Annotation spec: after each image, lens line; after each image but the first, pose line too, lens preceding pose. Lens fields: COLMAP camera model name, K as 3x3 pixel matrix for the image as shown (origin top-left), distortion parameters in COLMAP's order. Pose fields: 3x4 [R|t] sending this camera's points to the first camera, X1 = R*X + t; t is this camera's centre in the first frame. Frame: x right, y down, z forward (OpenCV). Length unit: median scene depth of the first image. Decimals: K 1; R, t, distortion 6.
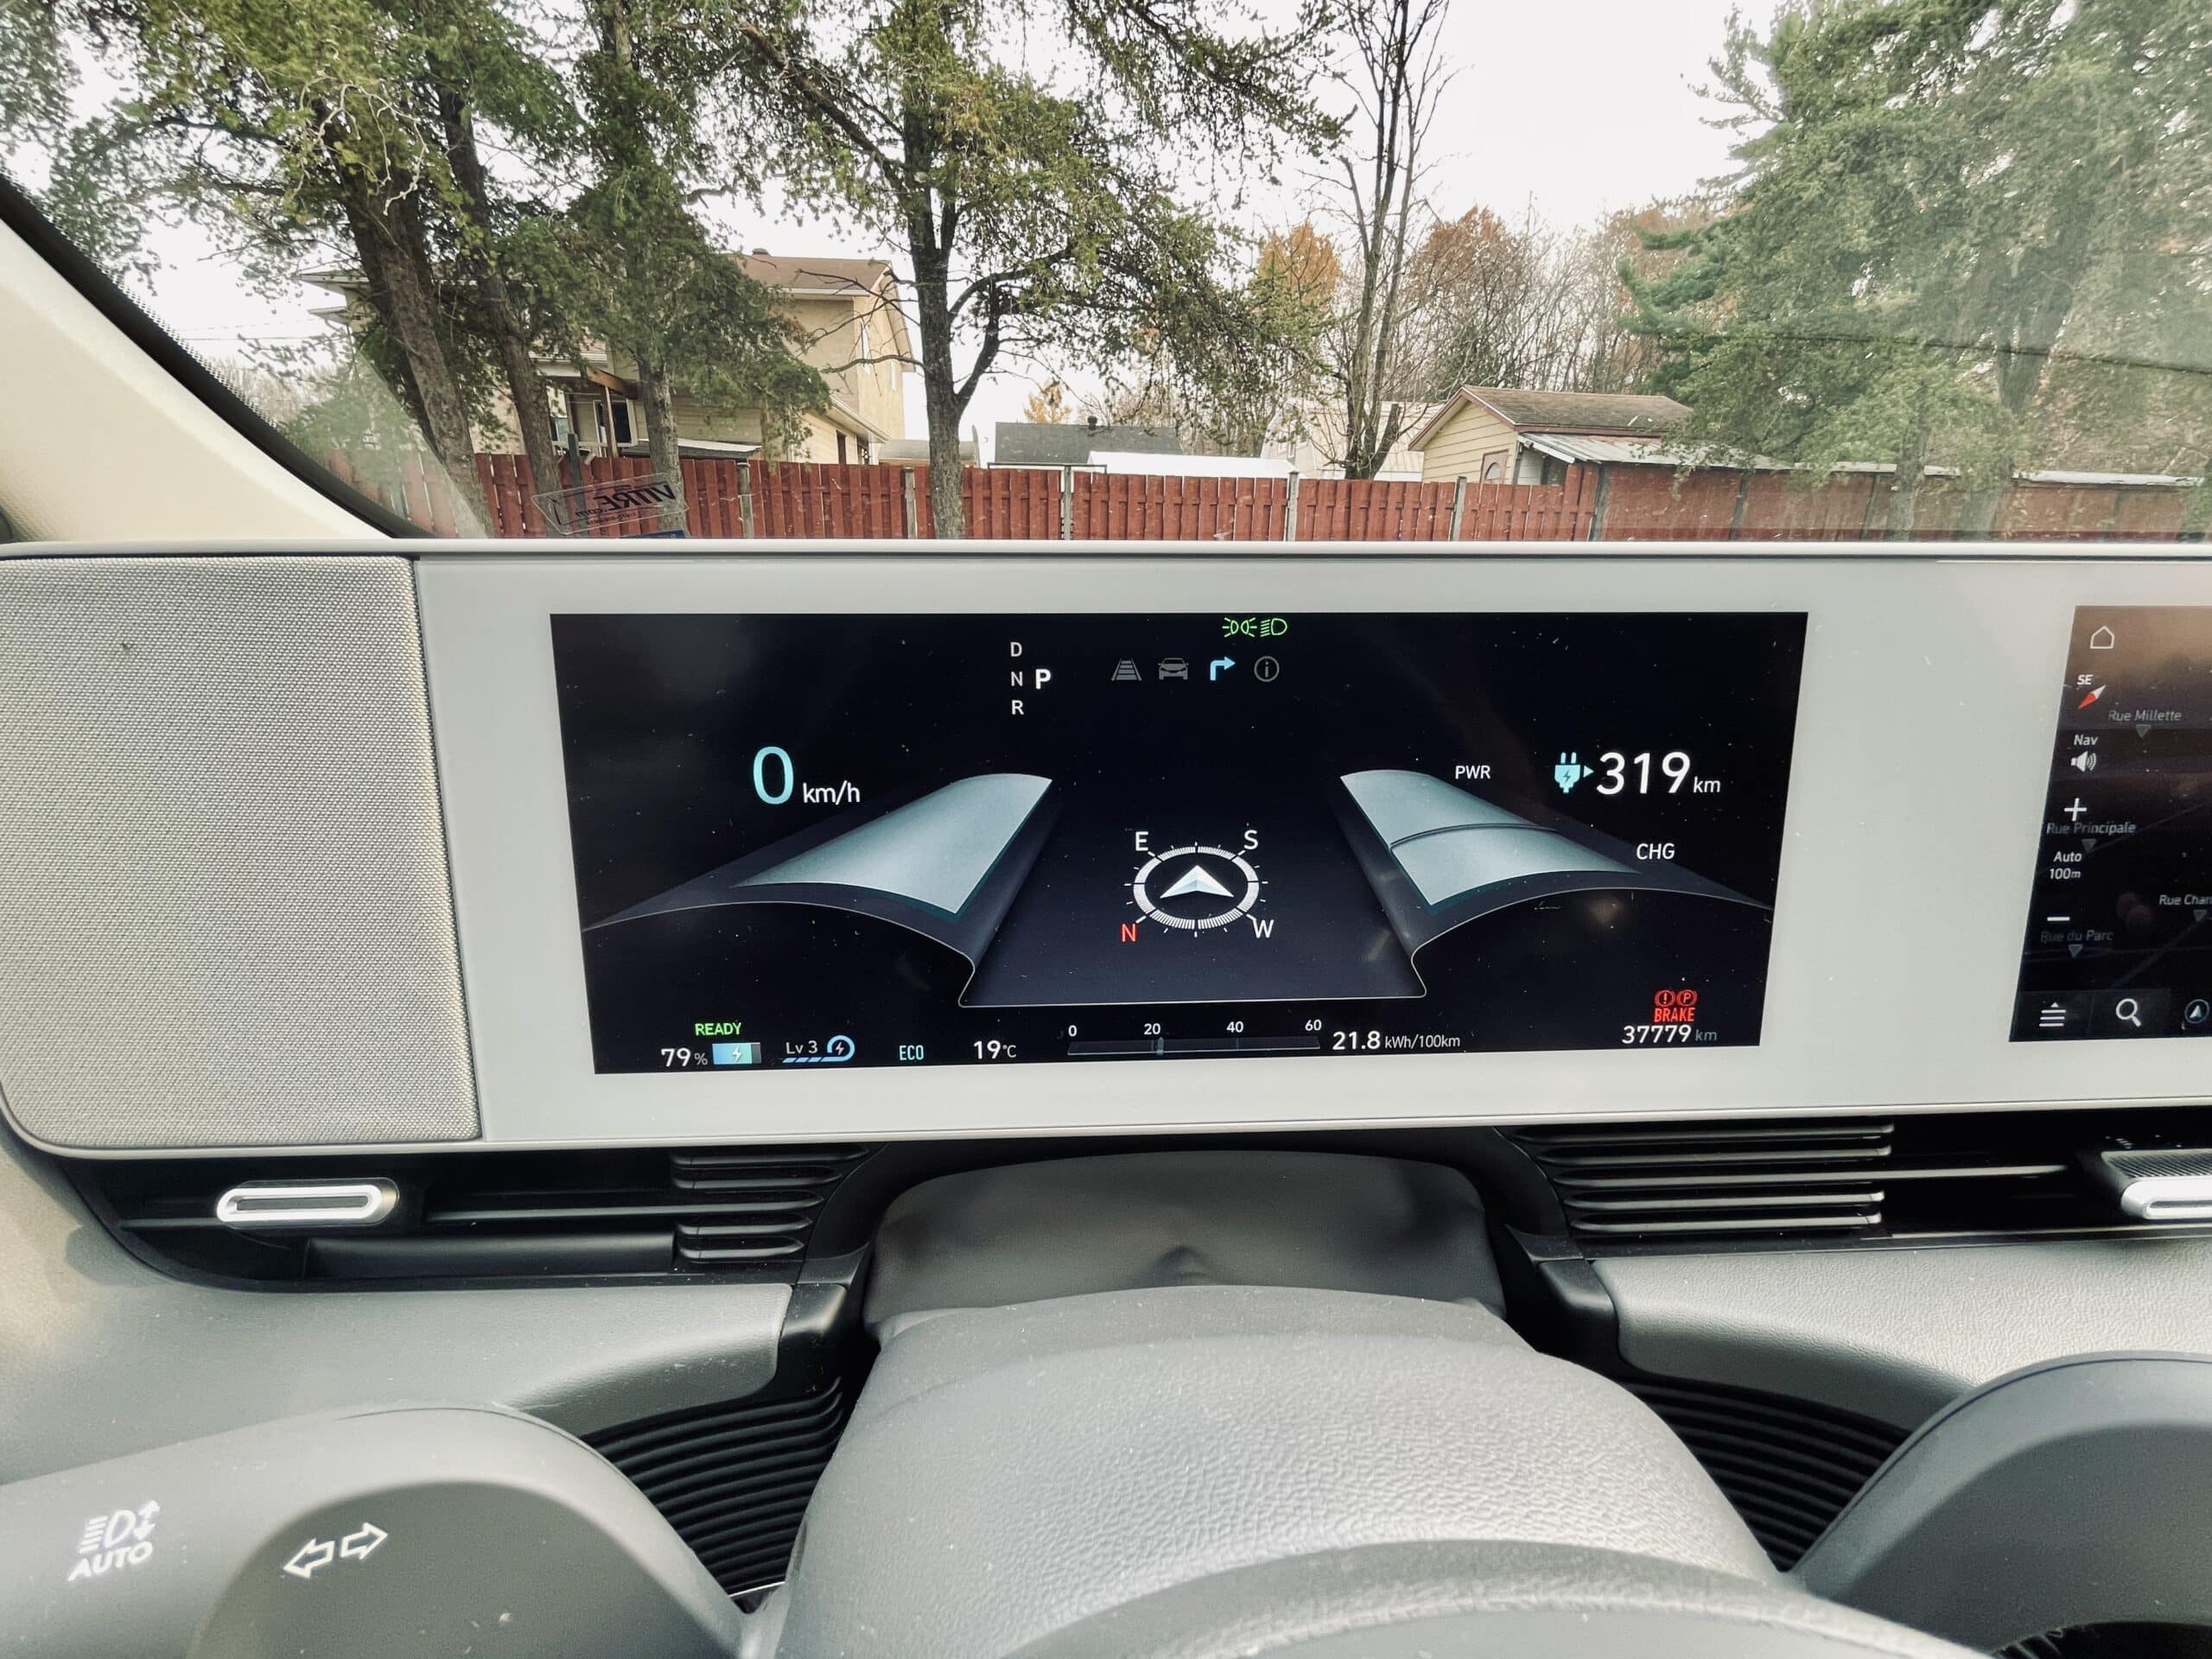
lens RADIAL K [[900.1, 0, 1112.2], [0, 900.1, 824.5], [0, 0, 1]] dist [-0.001088, -0.000534]
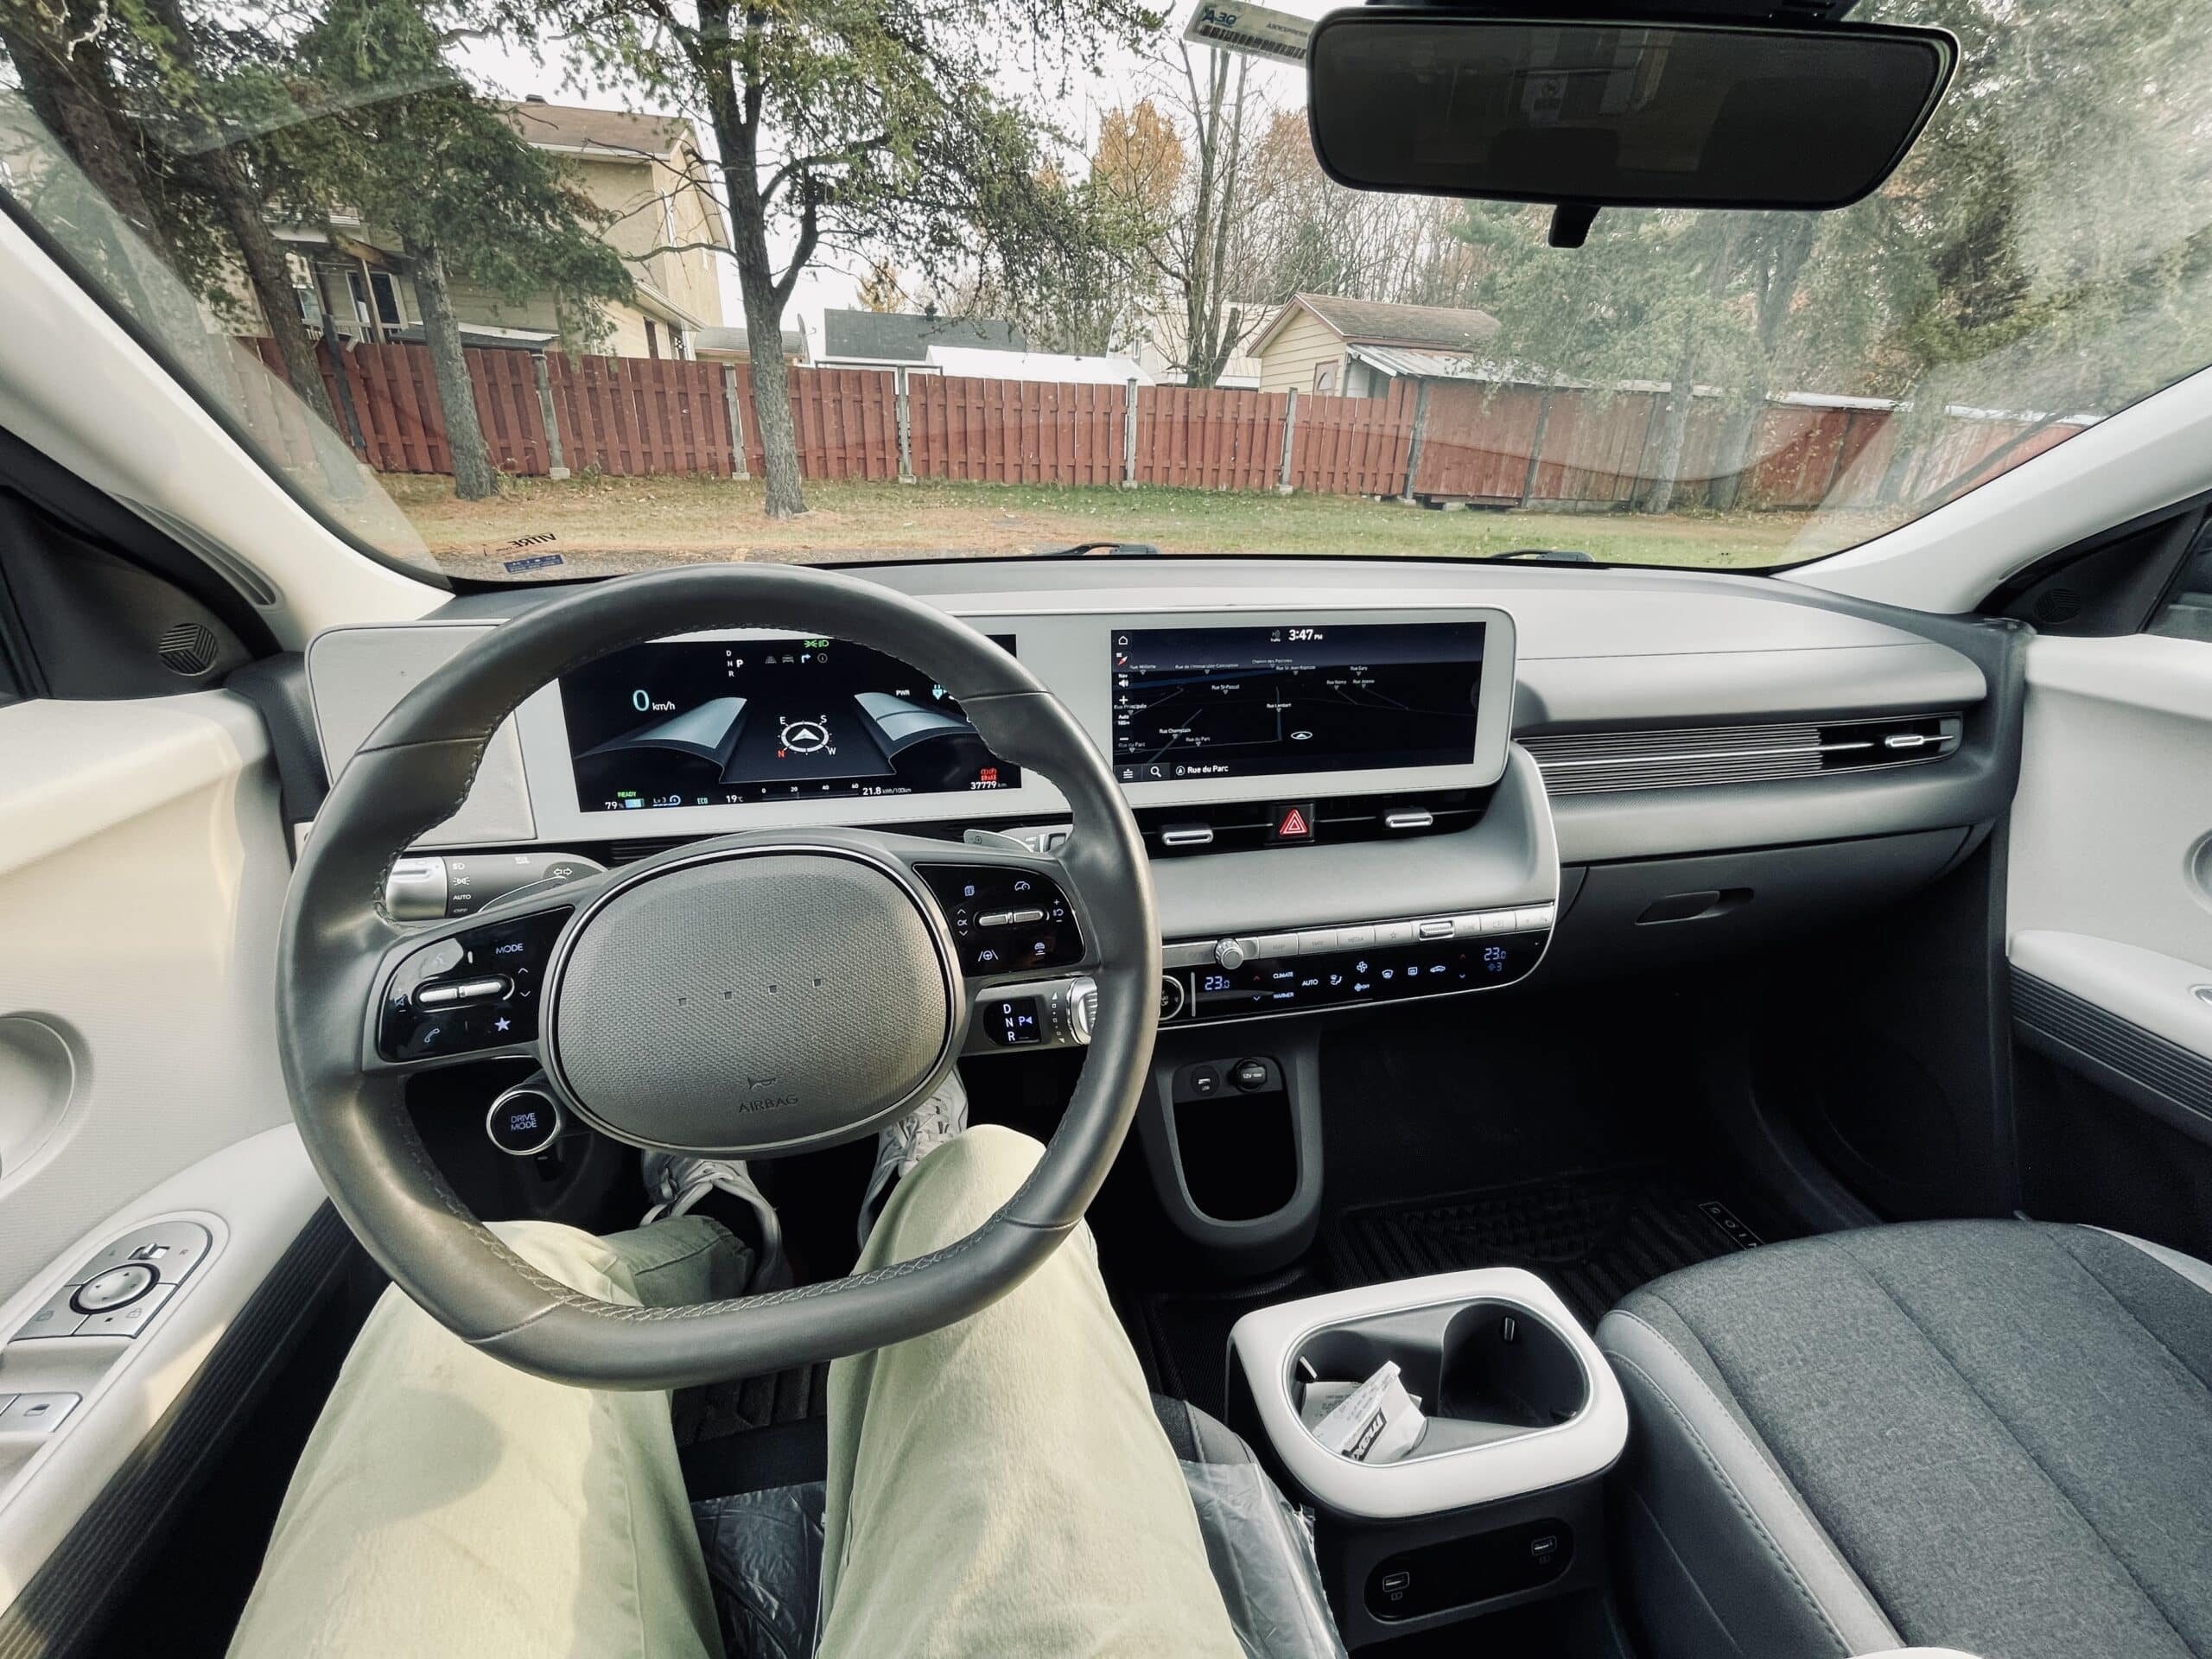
lens RADIAL K [[900.1, 0, 1112.2], [0, 900.1, 824.5], [0, 0, 1]] dist [-0.001088, -0.000534]
pose [[0.988144, -0.046643, 0.146271, 0.013897], [0.032158, 0.994480, 0.099879, 0.002091], [-0.150123, -0.093991, 0.984189, -0.043428]]
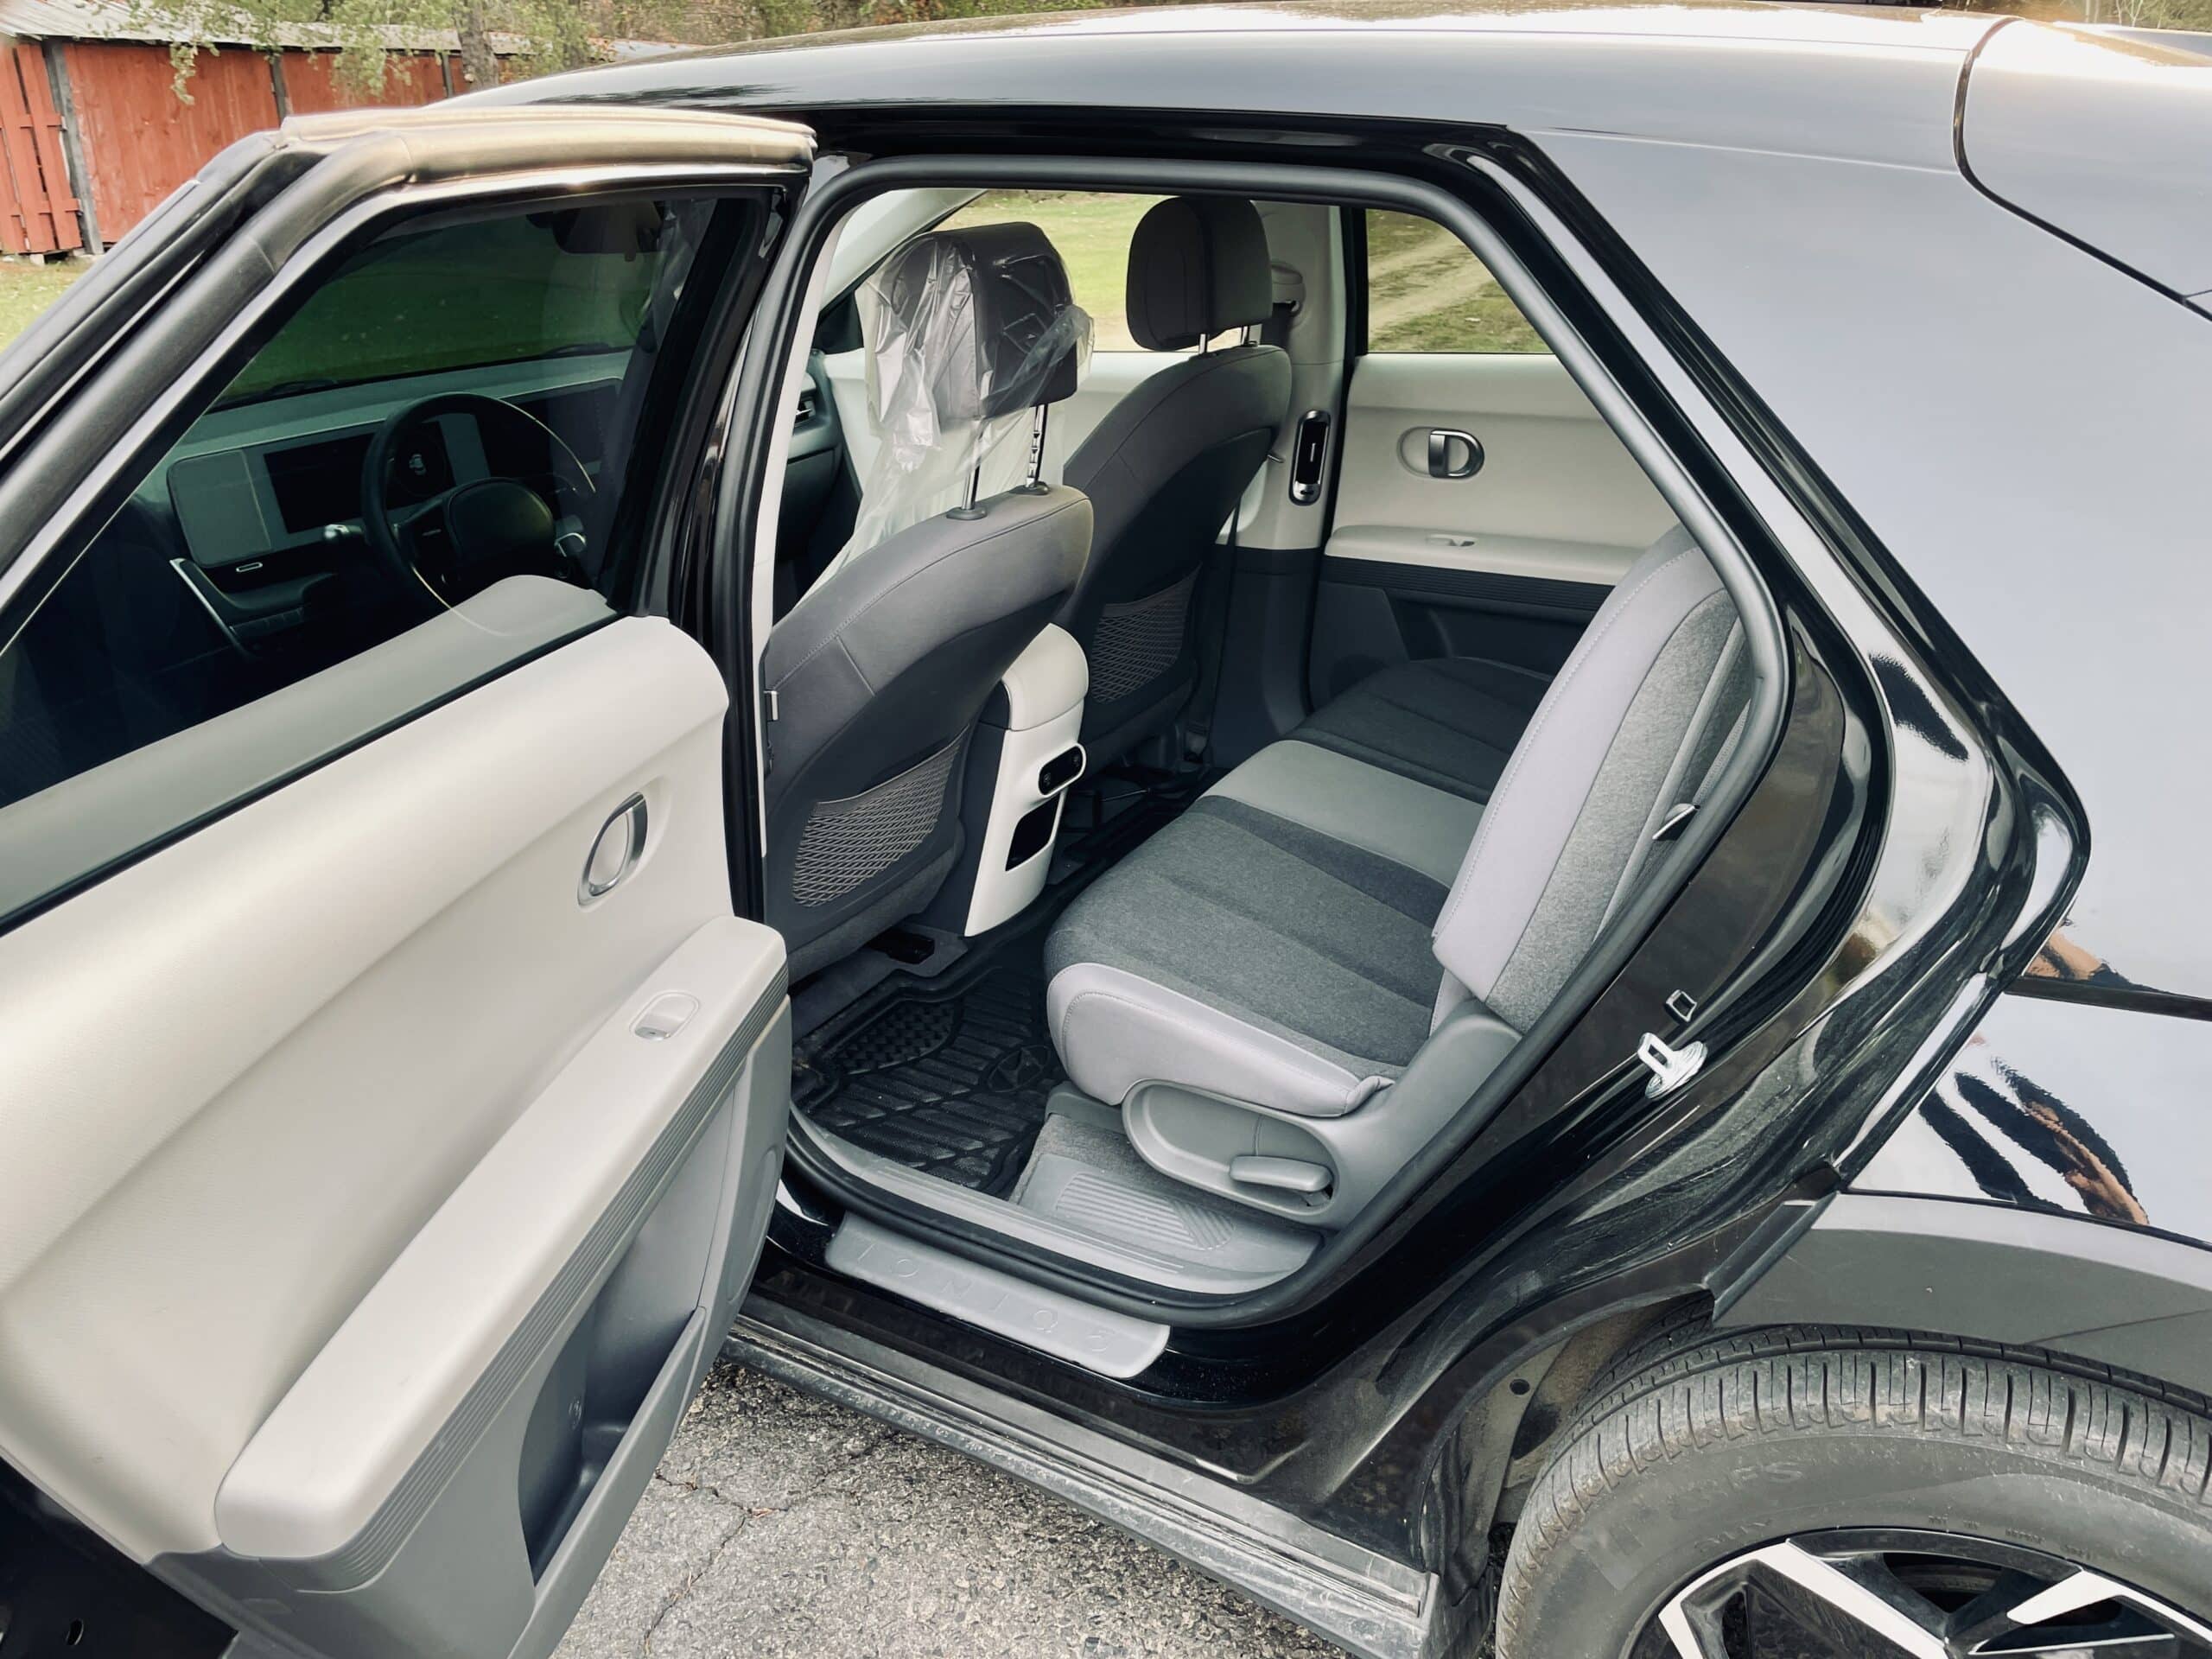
lens RADIAL K [[1669.8, 0, 1100.7], [0, 1669.8, 813.8], [0, 0, 1]] dist [0.094689, -0.135557]
pose [[0.535954, -0.333675, 0.775509, -0.137518], [0.271816, 0.937869, 0.215680, 0.022371], [-0.799293, 0.095202, 0.593352, -0.195142]]
